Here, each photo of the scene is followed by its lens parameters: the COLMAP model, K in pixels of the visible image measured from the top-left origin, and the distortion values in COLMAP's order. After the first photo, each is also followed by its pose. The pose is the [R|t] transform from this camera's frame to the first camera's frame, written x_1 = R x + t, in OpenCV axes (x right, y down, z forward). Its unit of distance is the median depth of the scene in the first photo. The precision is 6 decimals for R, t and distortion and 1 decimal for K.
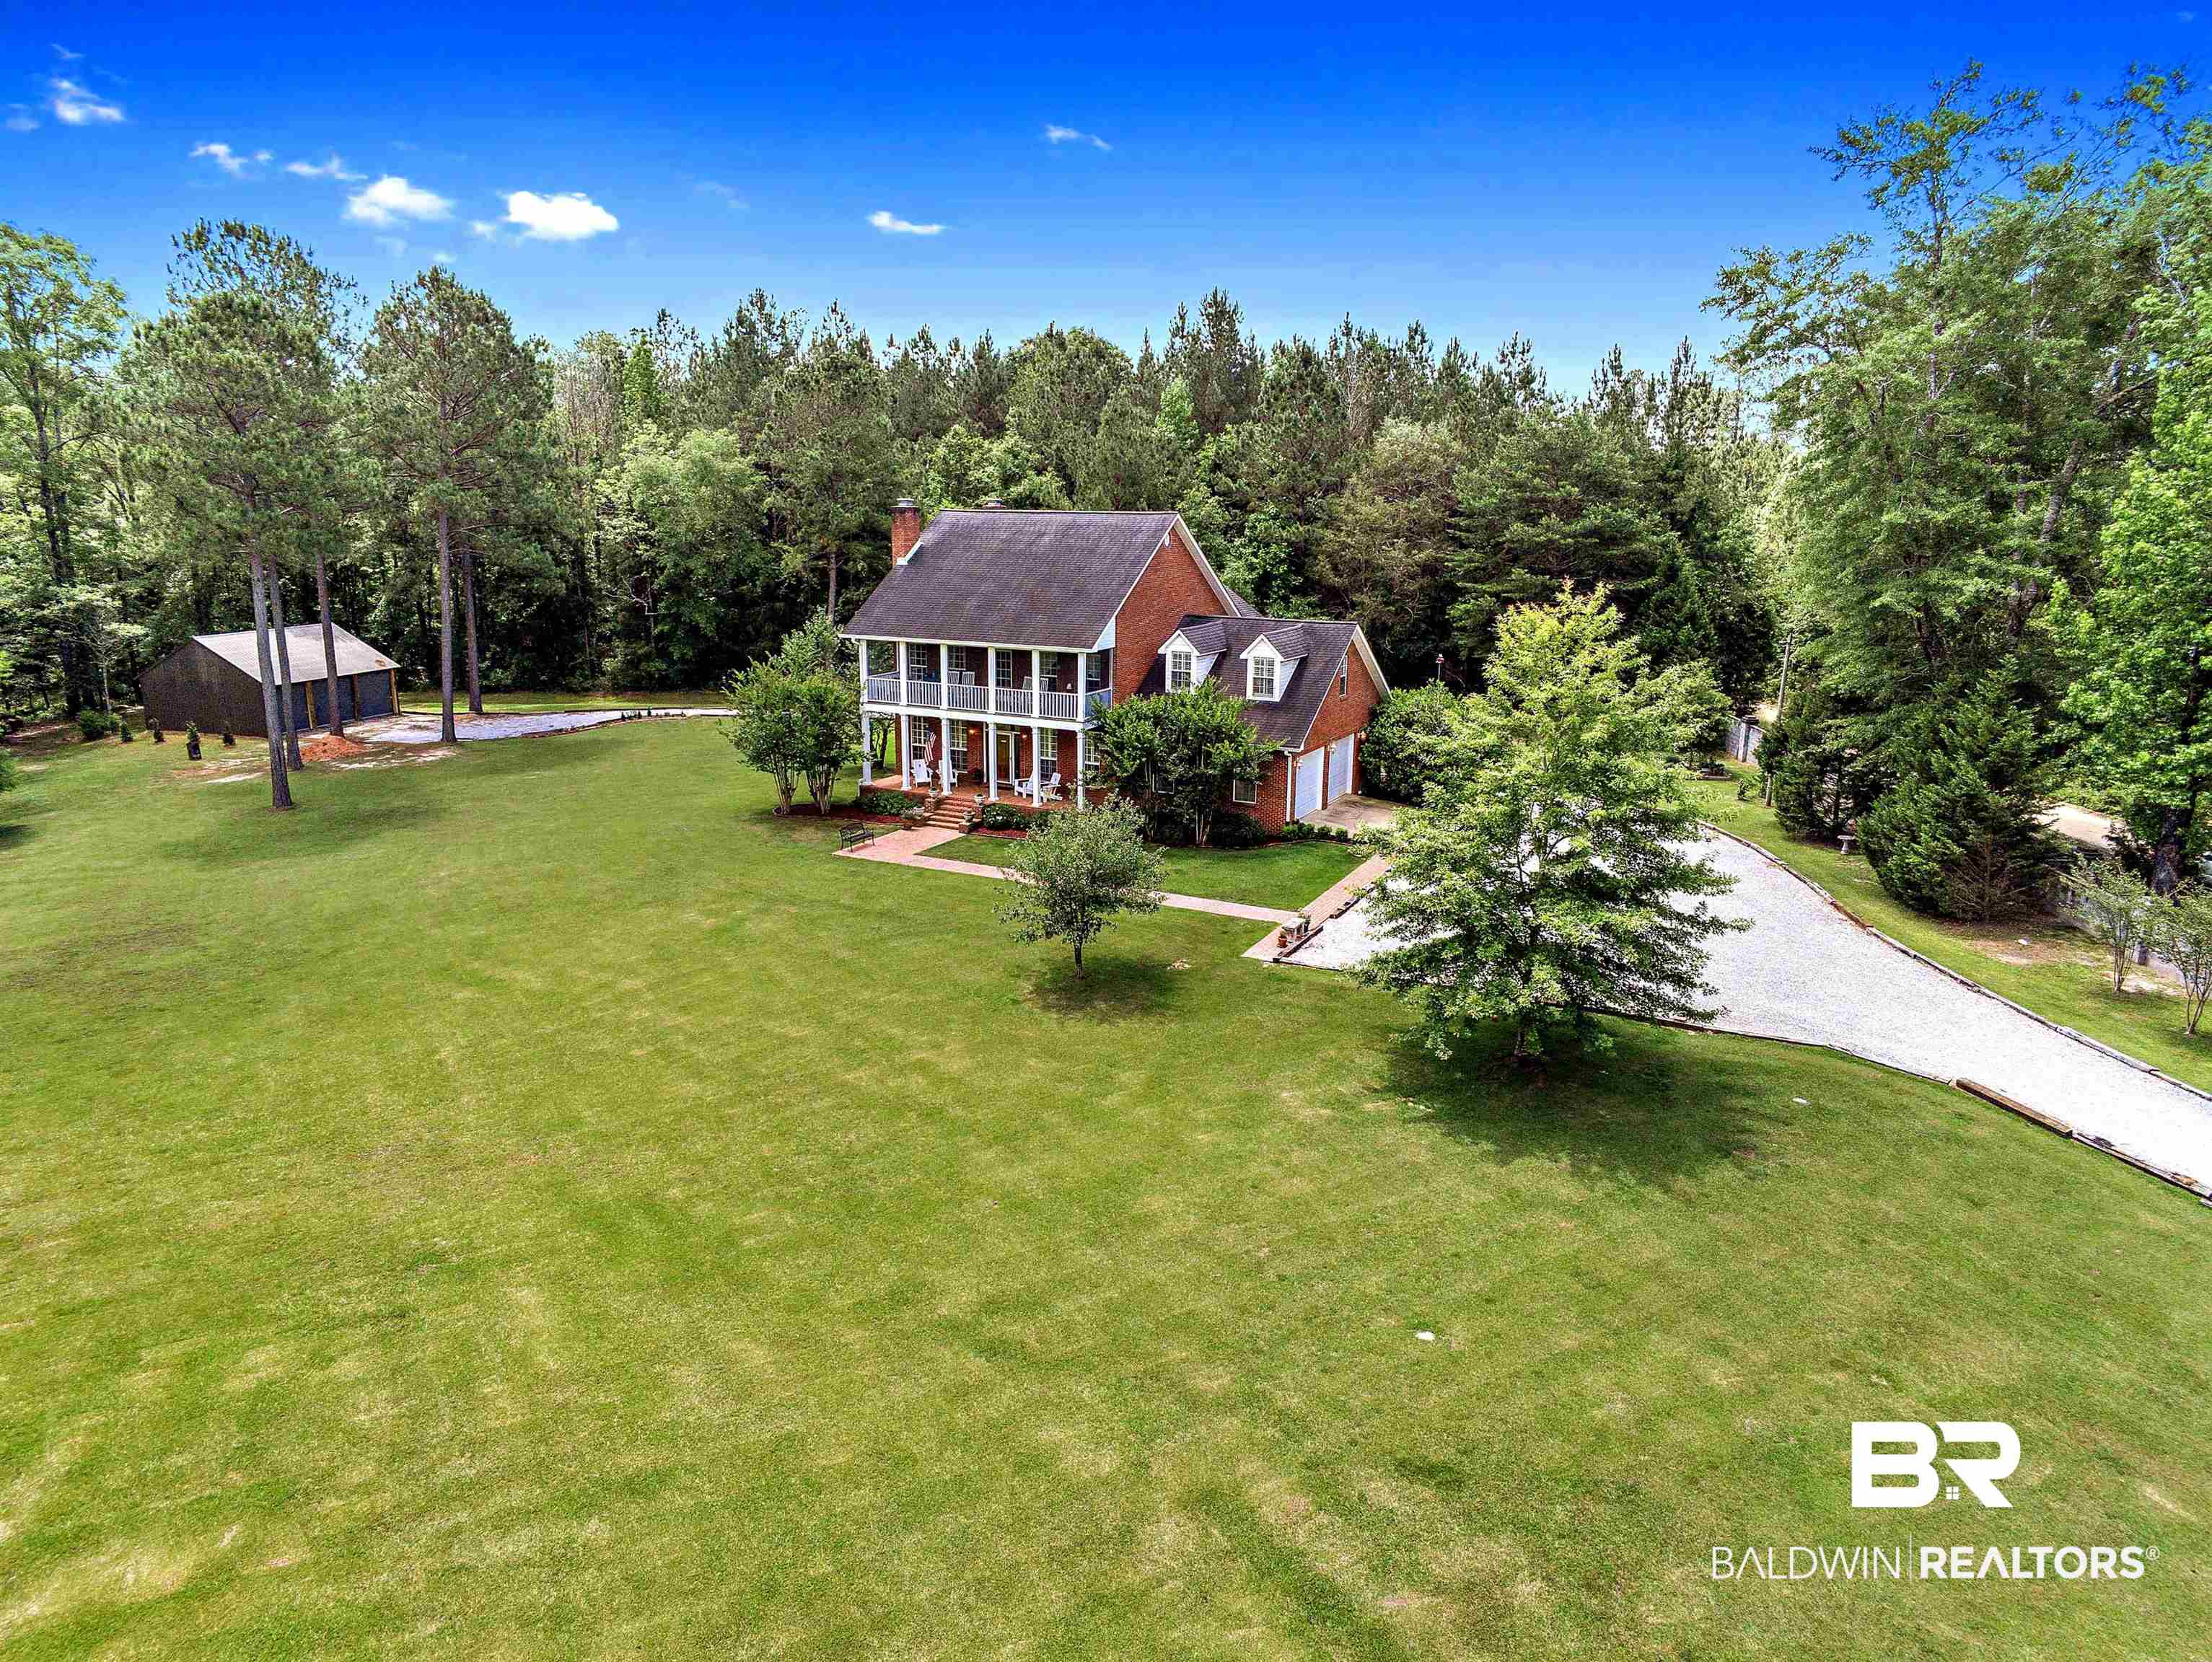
lens RADIAL K [[1390.7, 0, 1106.0], [0, 1390.7, 831.0], [0, 0, 1]] dist [-0.045296, 0.007202]
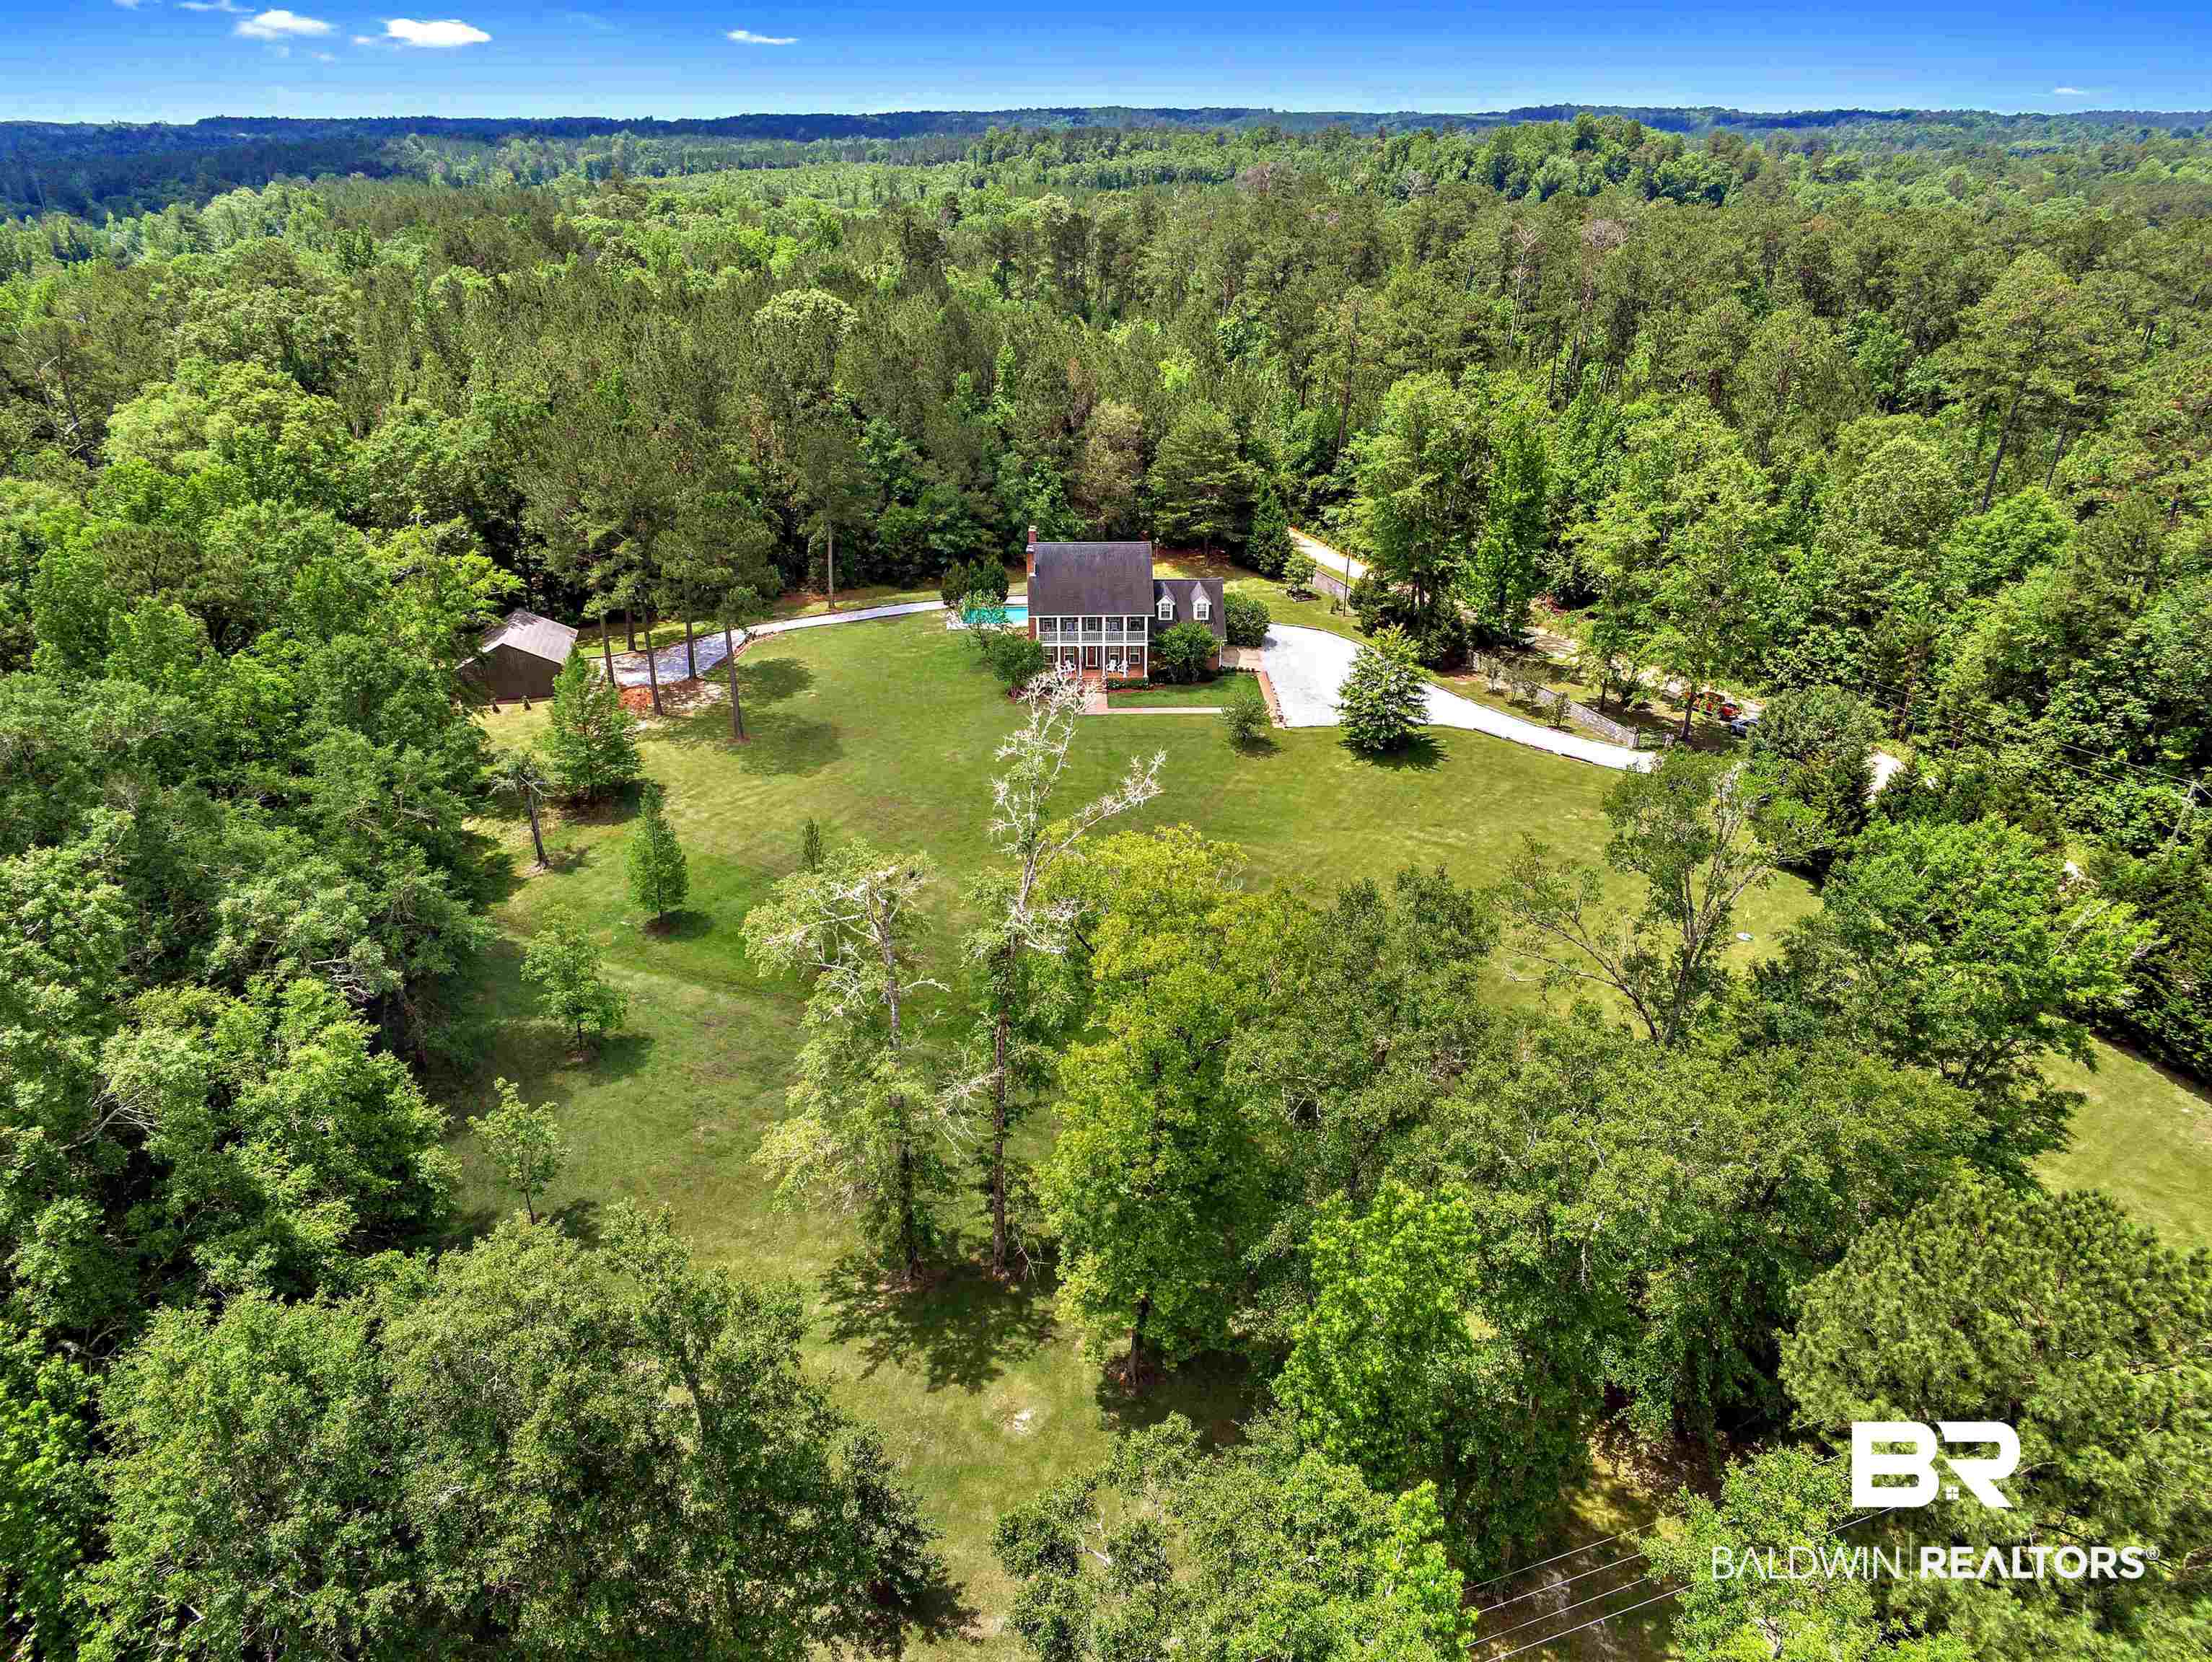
lens RADIAL K [[1399.1, 0, 1106.0], [0, 1399.1, 831.0], [0, 0, 1]] dist [-0.043329, -0.002588]
pose [[0.871834, -0.227923, 0.433540, -1.539990], [0.117915, 0.956769, 0.265875, -0.530815], [-0.475397, -0.180678, 0.861019, -1.468753]]
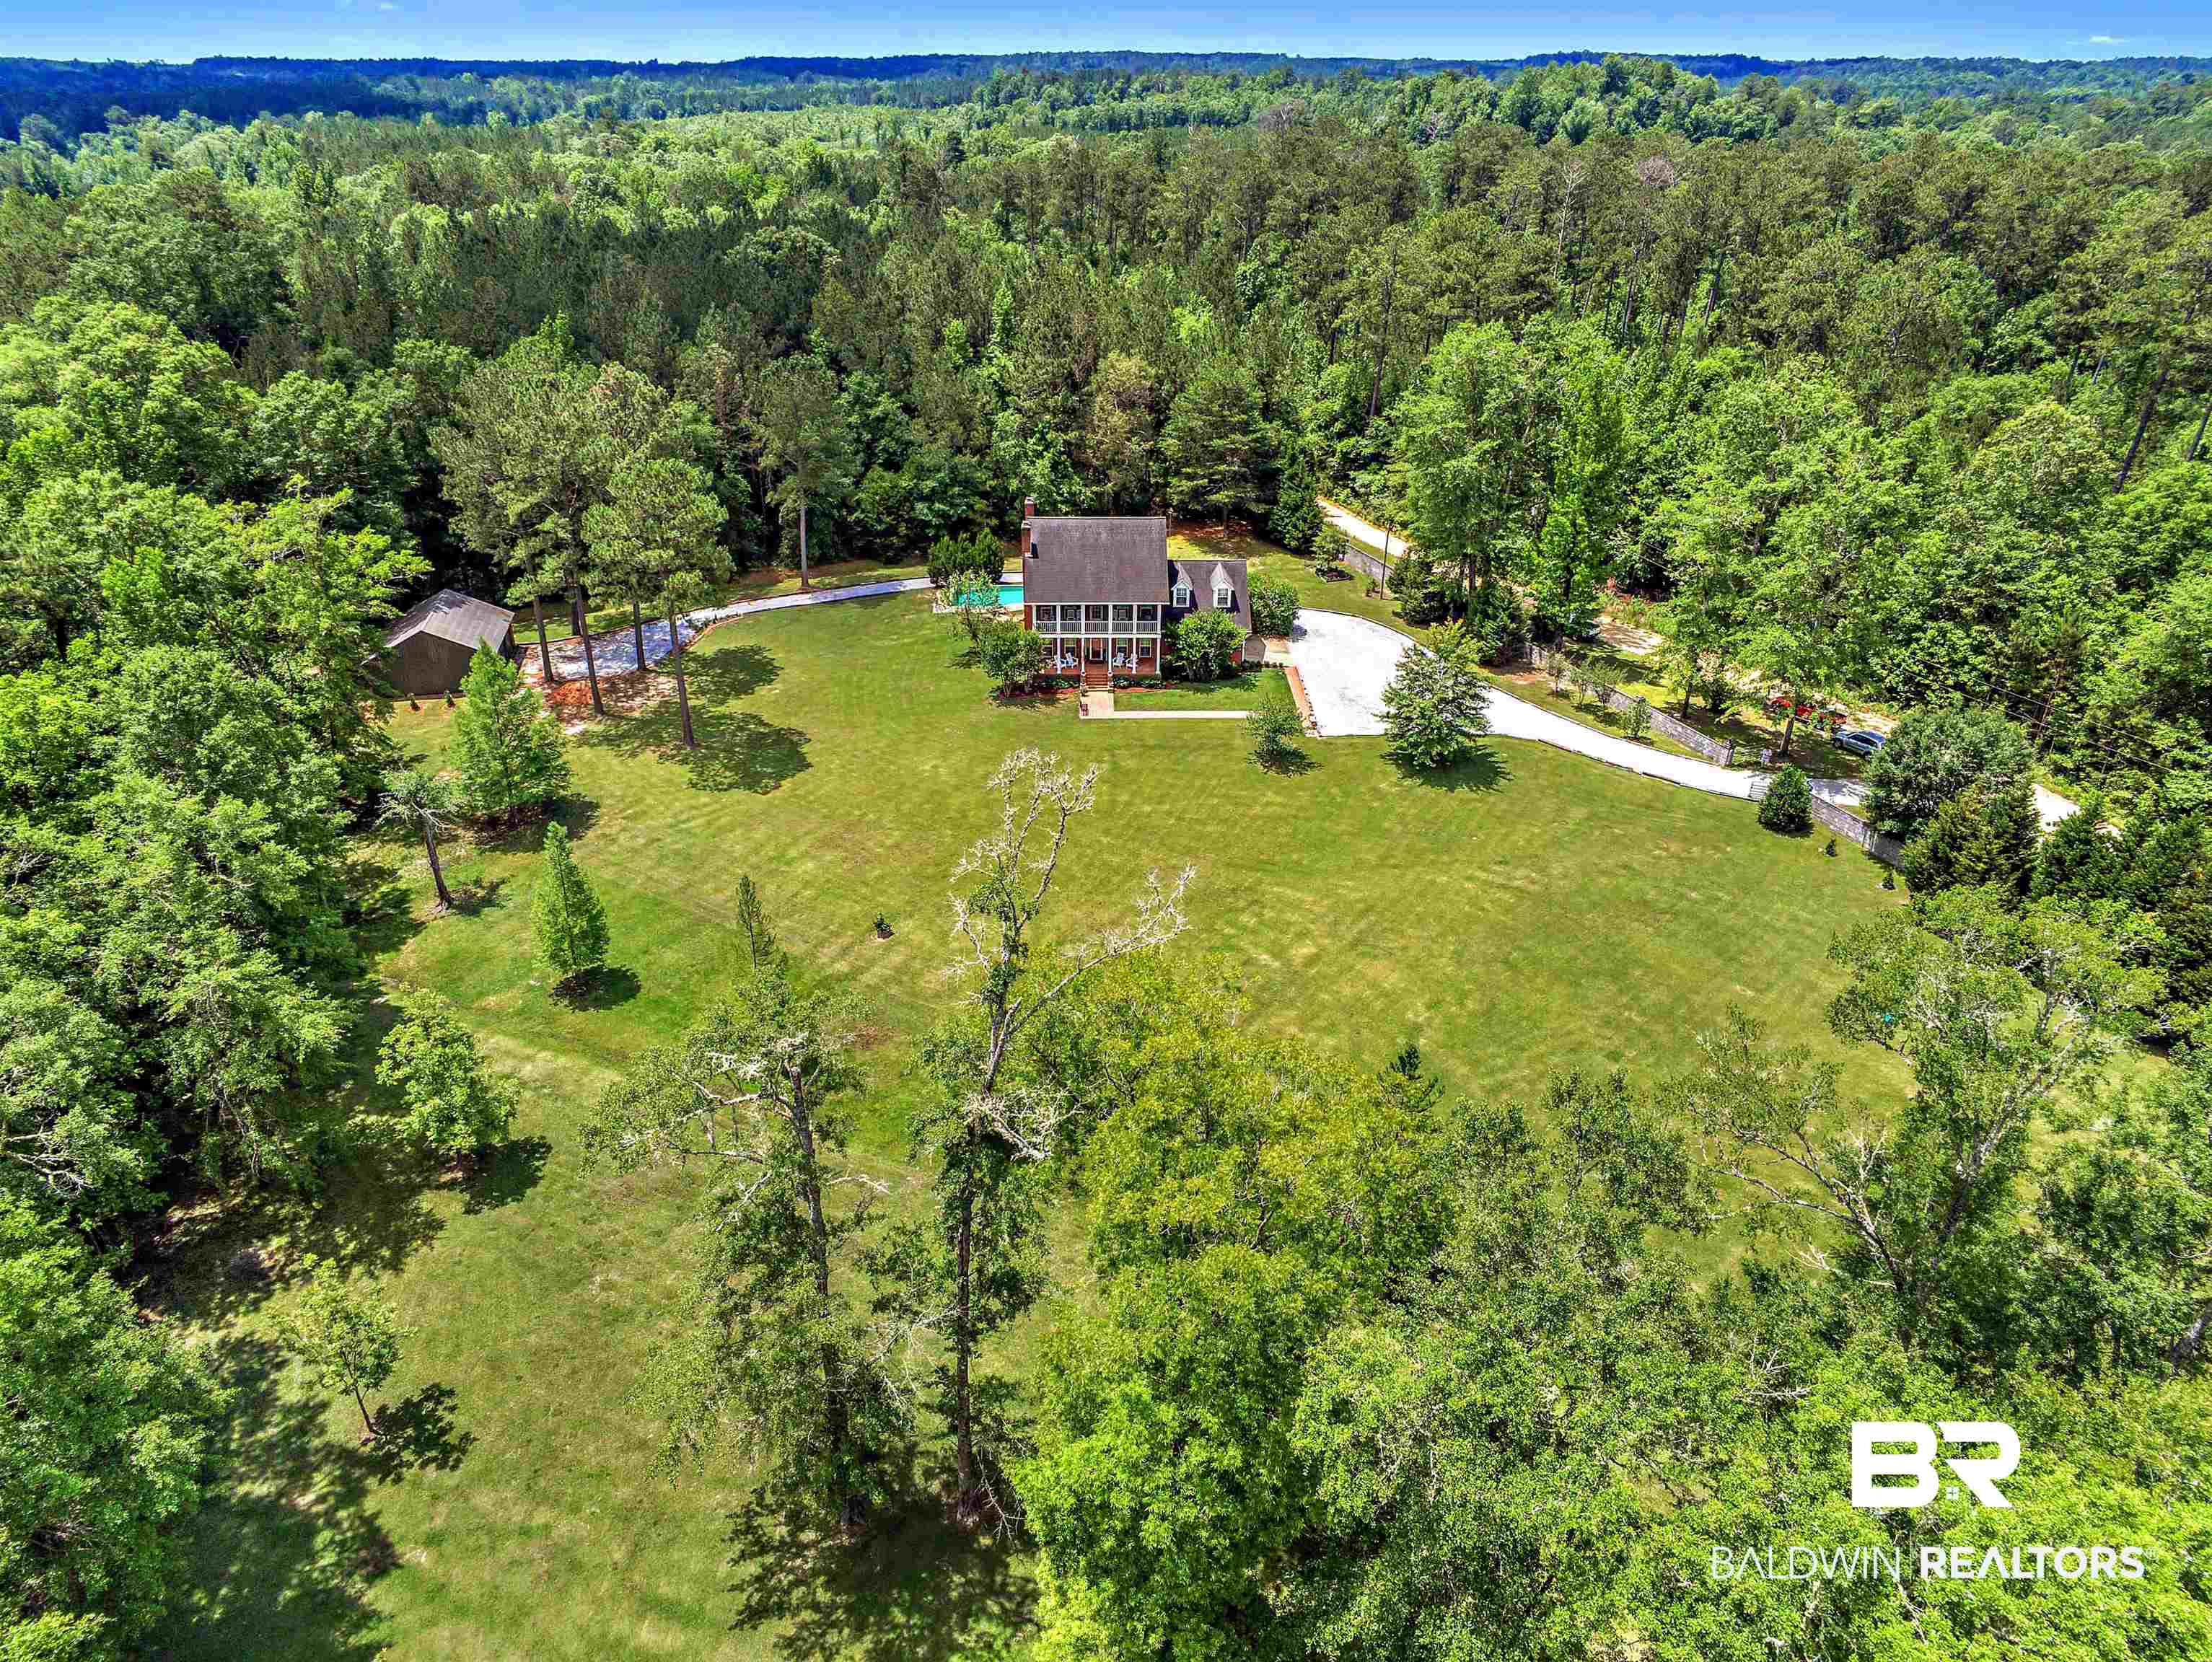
lens RADIAL K [[1390.7, 0, 1106.0], [0, 1390.7, 831.0], [0, 0, 1]] dist [-0.045296, 0.007202]
pose [[0.875147, -0.236254, 0.422258, -1.331993], [0.112439, 0.948100, 0.297428, -0.543937], [-0.470611, -0.212815, 0.856291, -1.091036]]
